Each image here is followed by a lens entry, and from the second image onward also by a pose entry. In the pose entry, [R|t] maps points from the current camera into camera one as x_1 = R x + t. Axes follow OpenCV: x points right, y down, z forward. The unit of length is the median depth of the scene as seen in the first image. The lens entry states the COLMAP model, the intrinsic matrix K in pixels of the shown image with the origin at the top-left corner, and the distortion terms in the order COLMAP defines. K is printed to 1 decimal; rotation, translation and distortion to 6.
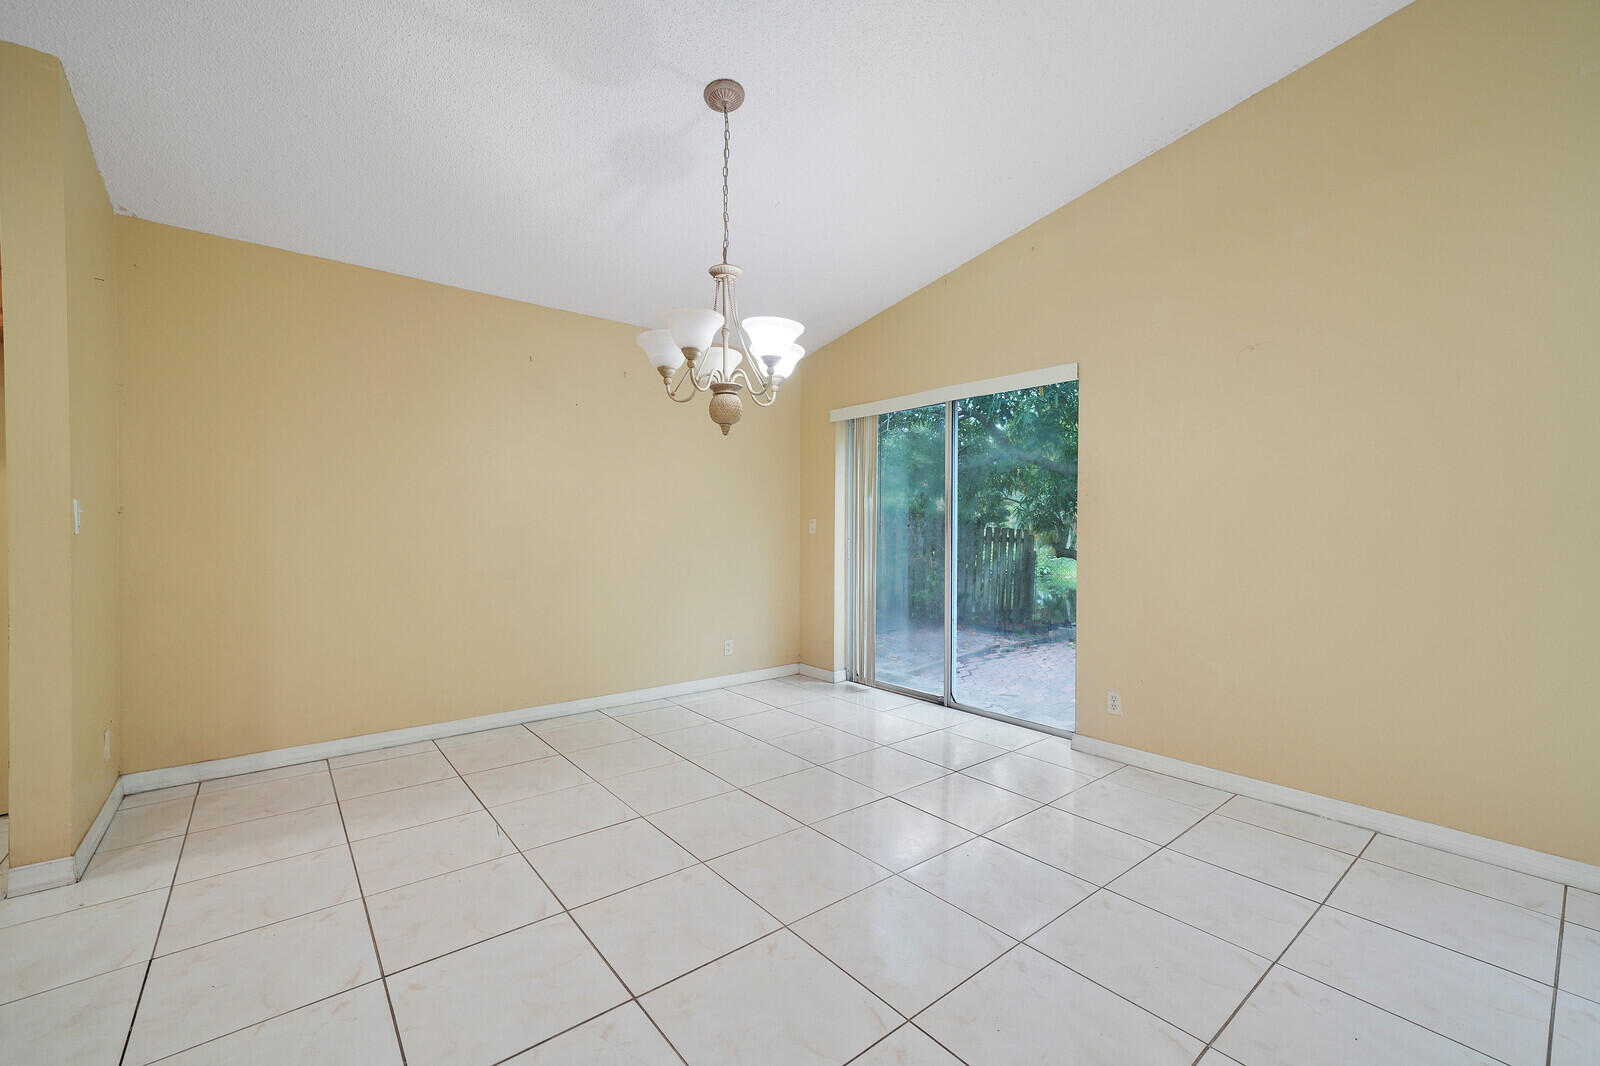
lens RADIAL K [[652.4, 0, 794.6], [0, 652.4, 537.6], [0, 0, 1]] dist [-0.002670, 0.001327]
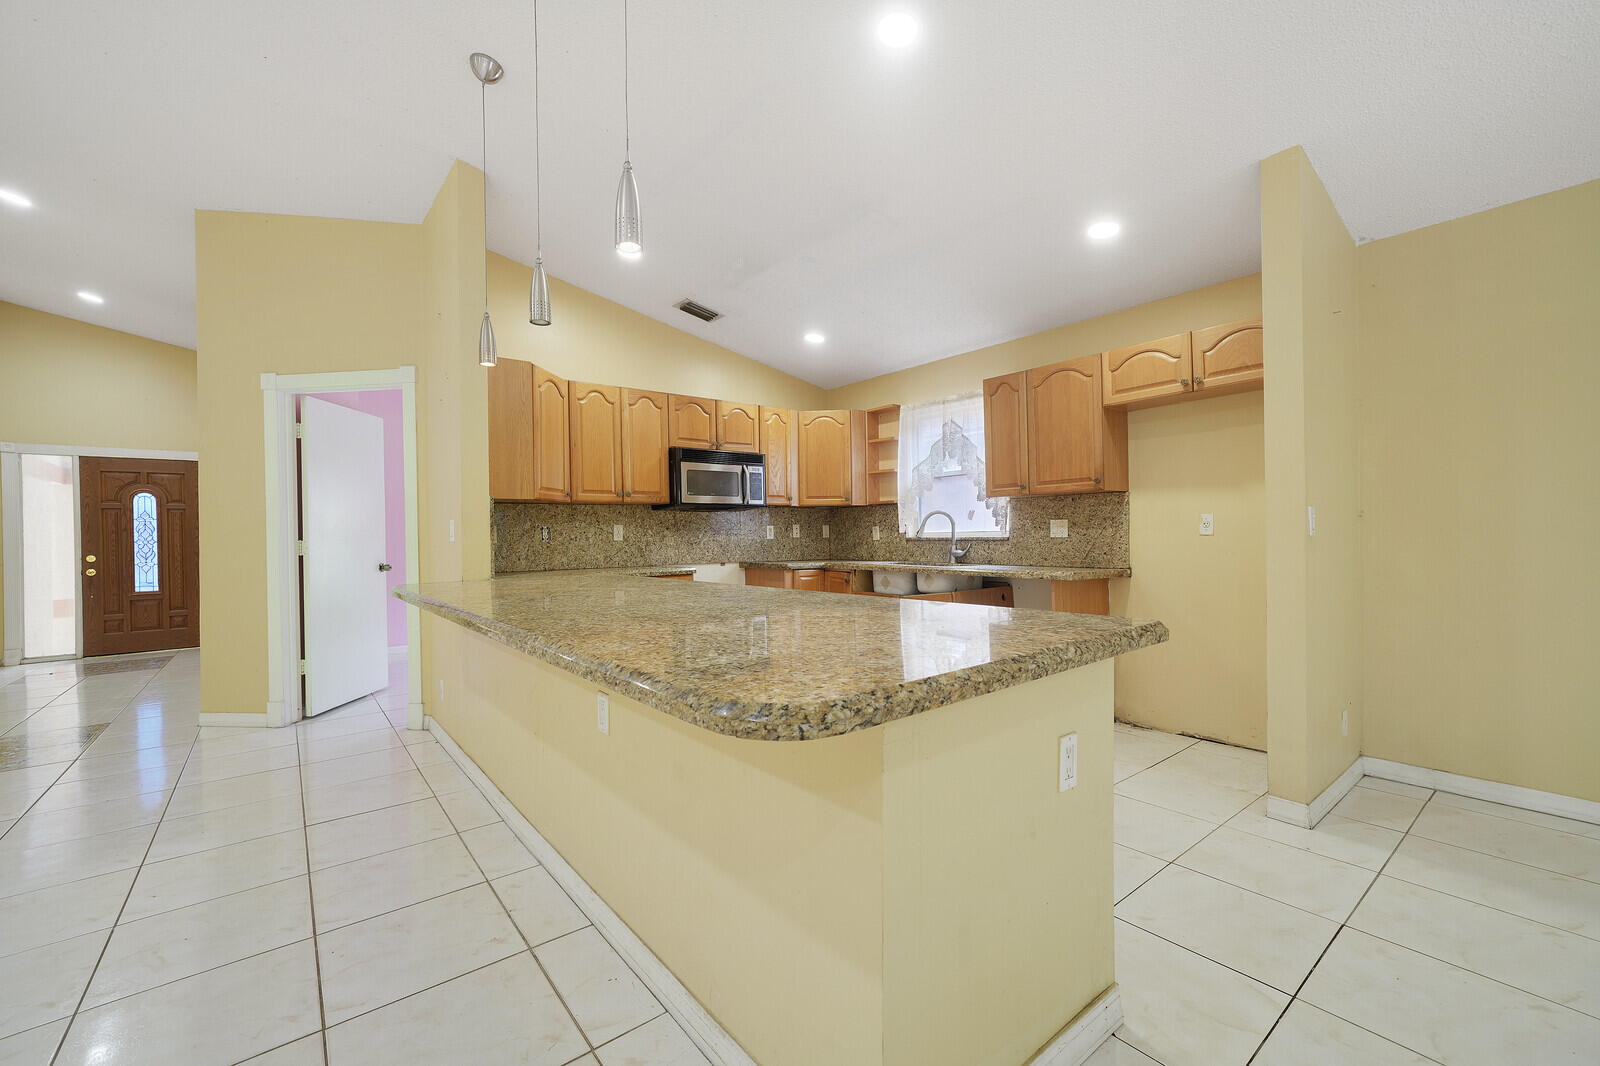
lens RADIAL K [[652.4, 0, 796.2], [0, 652.4, 539.5], [0, 0, 1]] dist [-0.002670, 0.001327]
pose [[-0.010245, 0.003202, -0.999942, 0.072621], [-0.001323, 0.999994, 0.003215, -0.001043], [0.999947, 0.001356, -0.010241, 0.057535]]
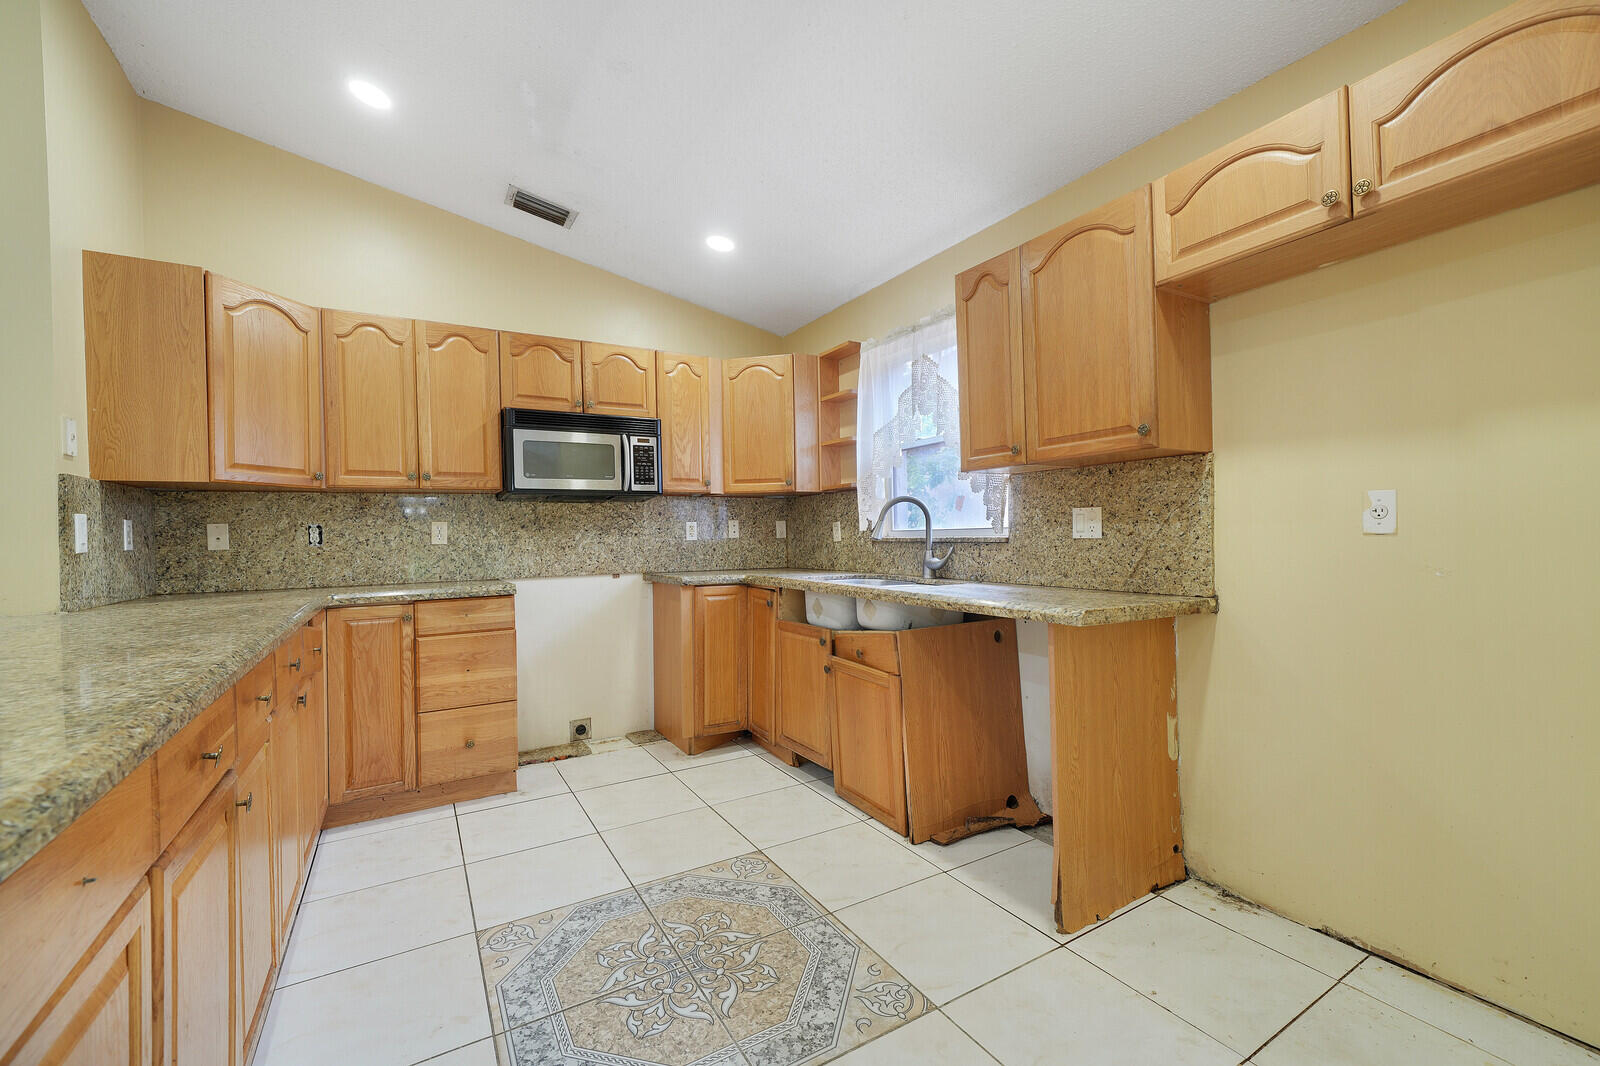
lens RADIAL K [[652.4, 0, 796.2], [0, 652.4, 538.0], [0, 0, 1]] dist [-0.002670, 0.001327]
pose [[-0.147844, 0.004733, -0.988999, -0.473543], [0.002371, 0.999987, 0.004431, -0.006607], [0.989008, -0.001690, -0.147853, 0.366079]]
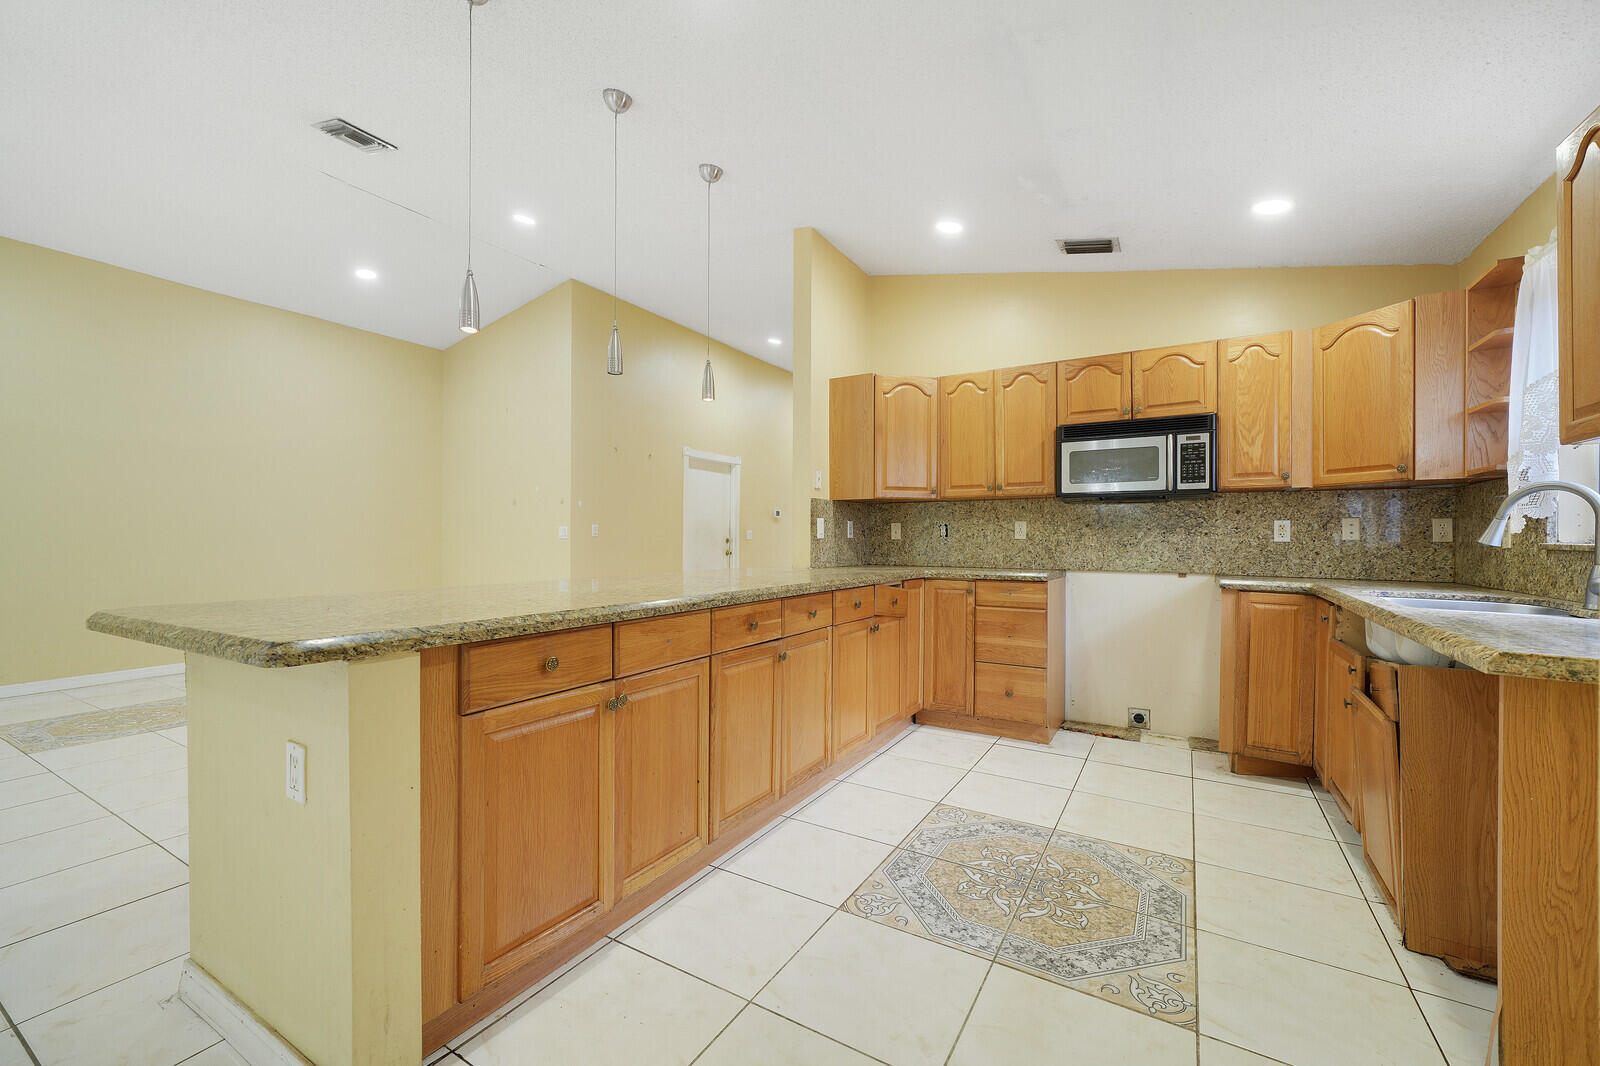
lens RADIAL K [[652.4, 0, 795.4], [0, 652.4, 538.7], [0, 0, 1]] dist [-0.002670, 0.001327]
pose [[-0.940872, -0.006481, -0.338700, -0.543499], [-0.012263, 0.999813, 0.014936, -0.008188], [0.338540, 0.018206, -0.940776, 0.751332]]
